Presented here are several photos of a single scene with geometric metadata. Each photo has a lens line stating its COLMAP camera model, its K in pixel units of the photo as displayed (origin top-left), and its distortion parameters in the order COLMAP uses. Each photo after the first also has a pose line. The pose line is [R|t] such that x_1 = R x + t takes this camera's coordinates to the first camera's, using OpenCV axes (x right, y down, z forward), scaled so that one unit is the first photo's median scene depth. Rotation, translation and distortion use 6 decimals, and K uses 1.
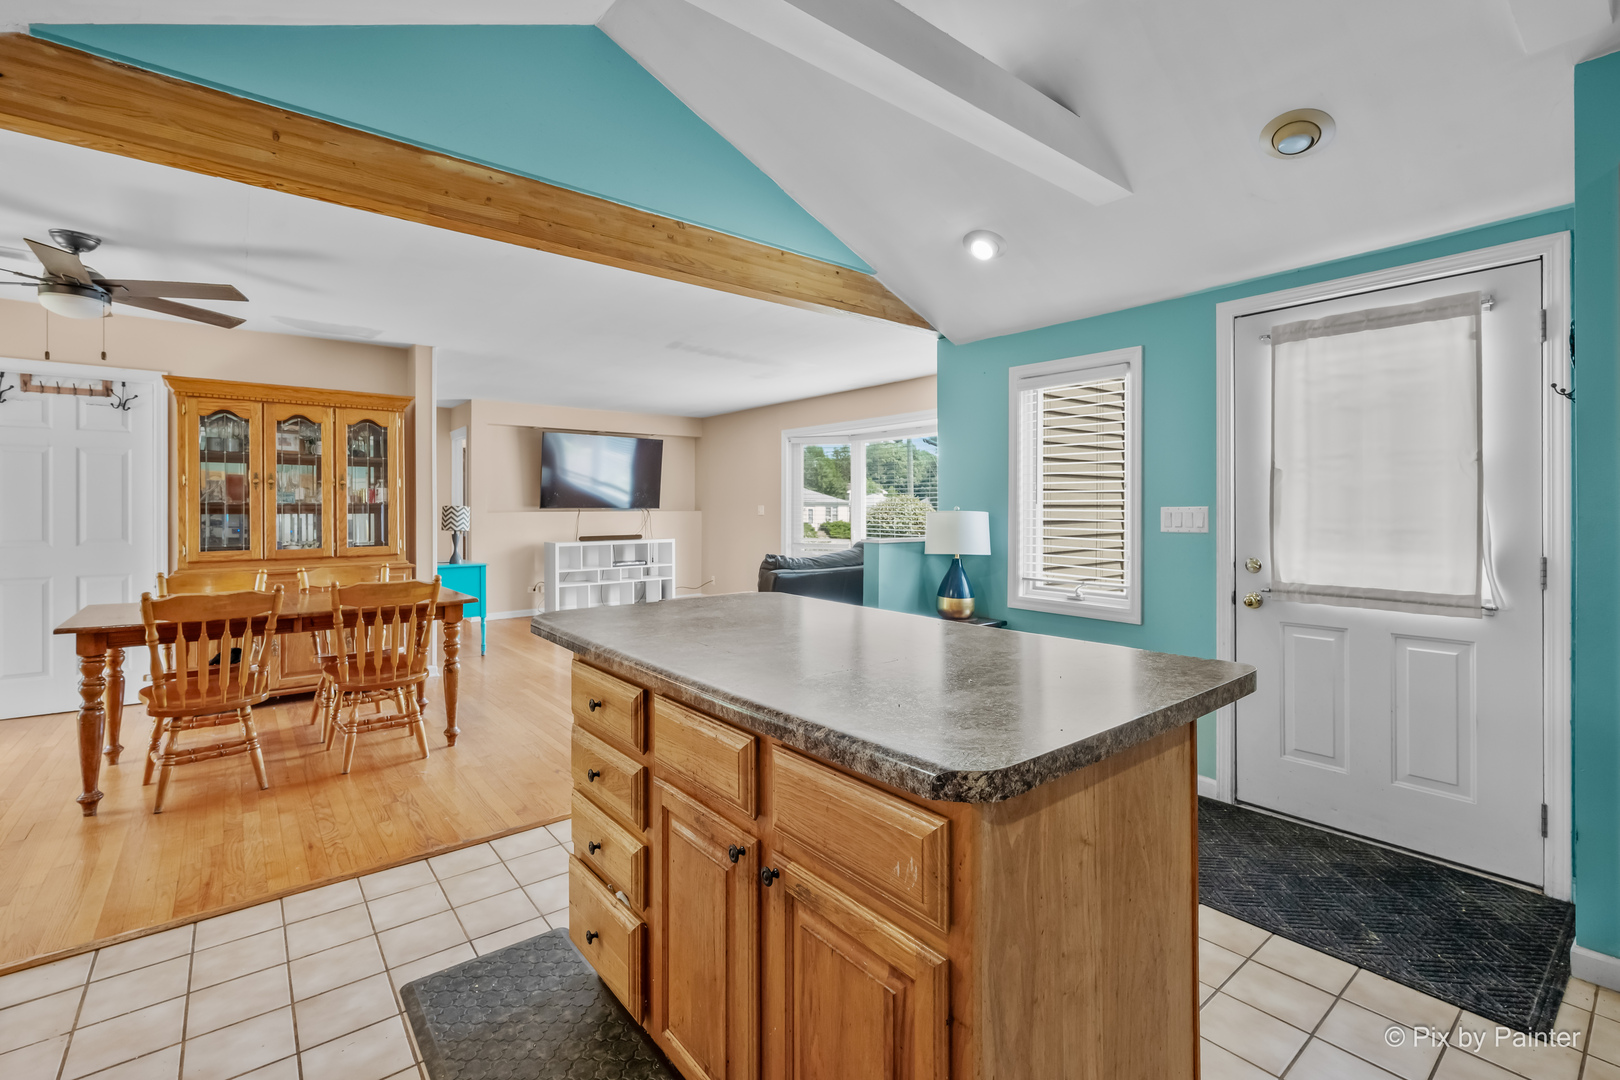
lens RADIAL K [[717.3, 0, 799.6], [0, 717.3, 506.3], [0, 0, 1]] dist [-0.003282, -0.000275]
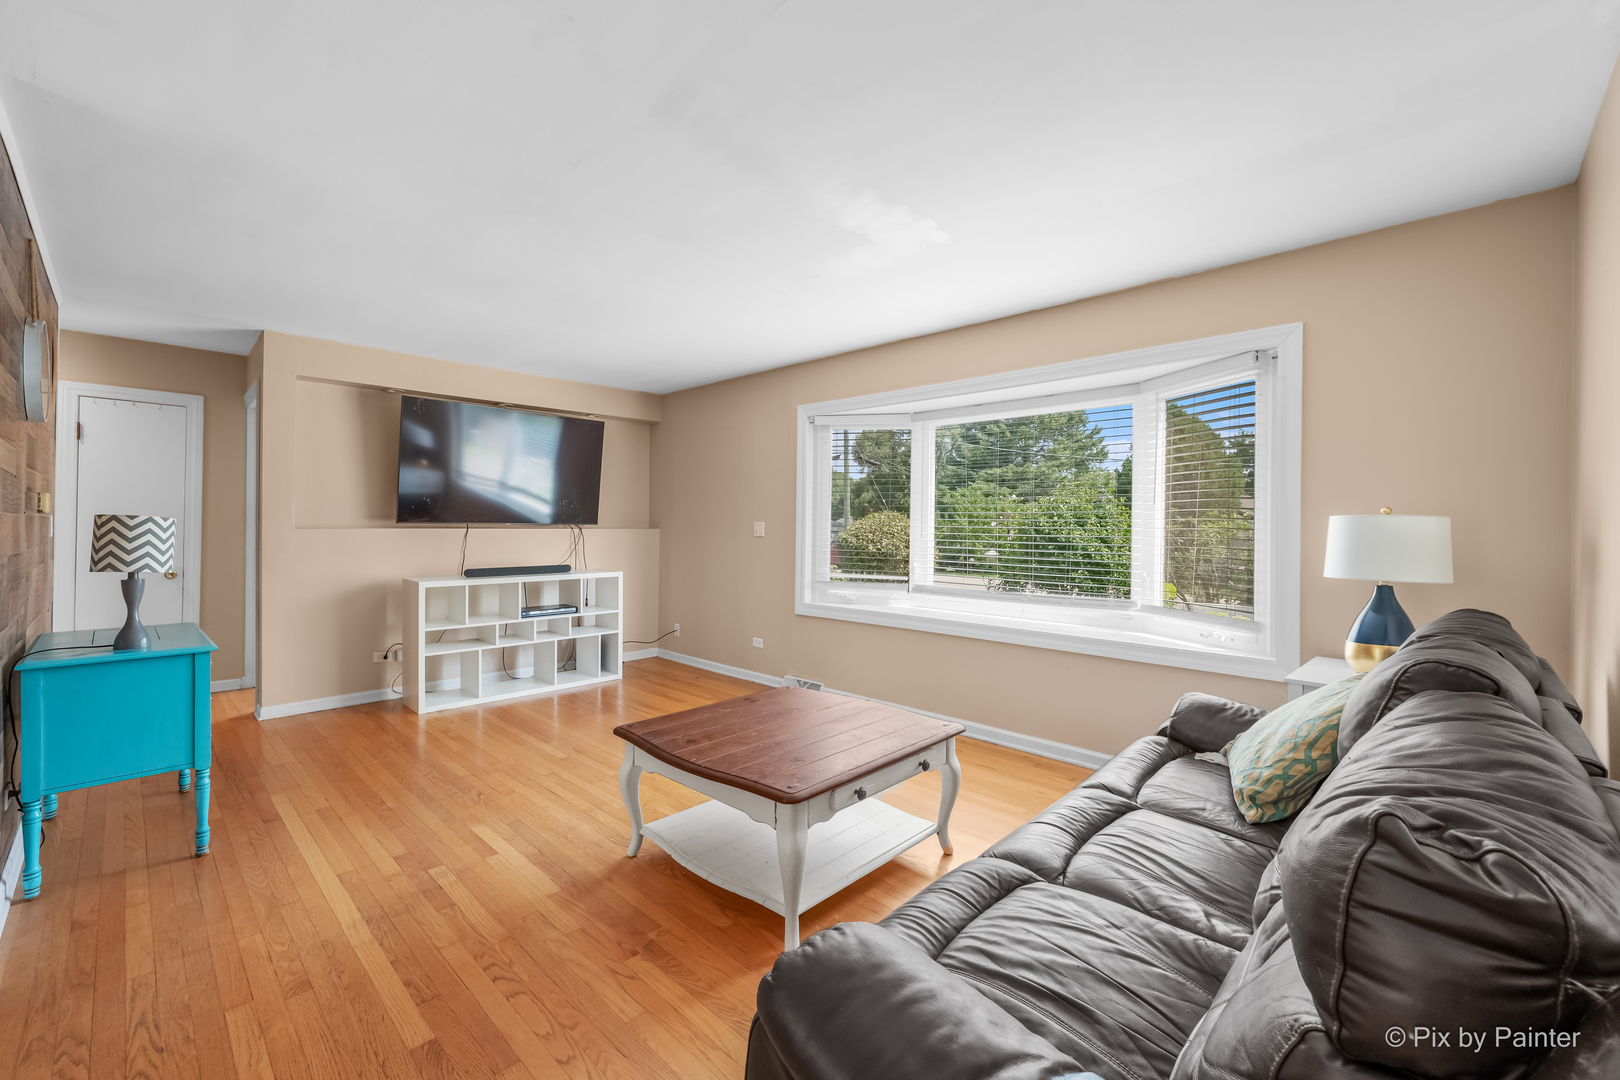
lens RADIAL K [[649.4, 0, 807.0], [0, 649.4, 528.0], [0, 0, 1]] dist [-0.004512, -0.000124]
pose [[0.991323, 0.007805, 0.131214, -0.085281], [-0.008577, 0.999949, 0.005315, 0.000877], [-0.131166, -0.006395, 0.991340, 0.392247]]
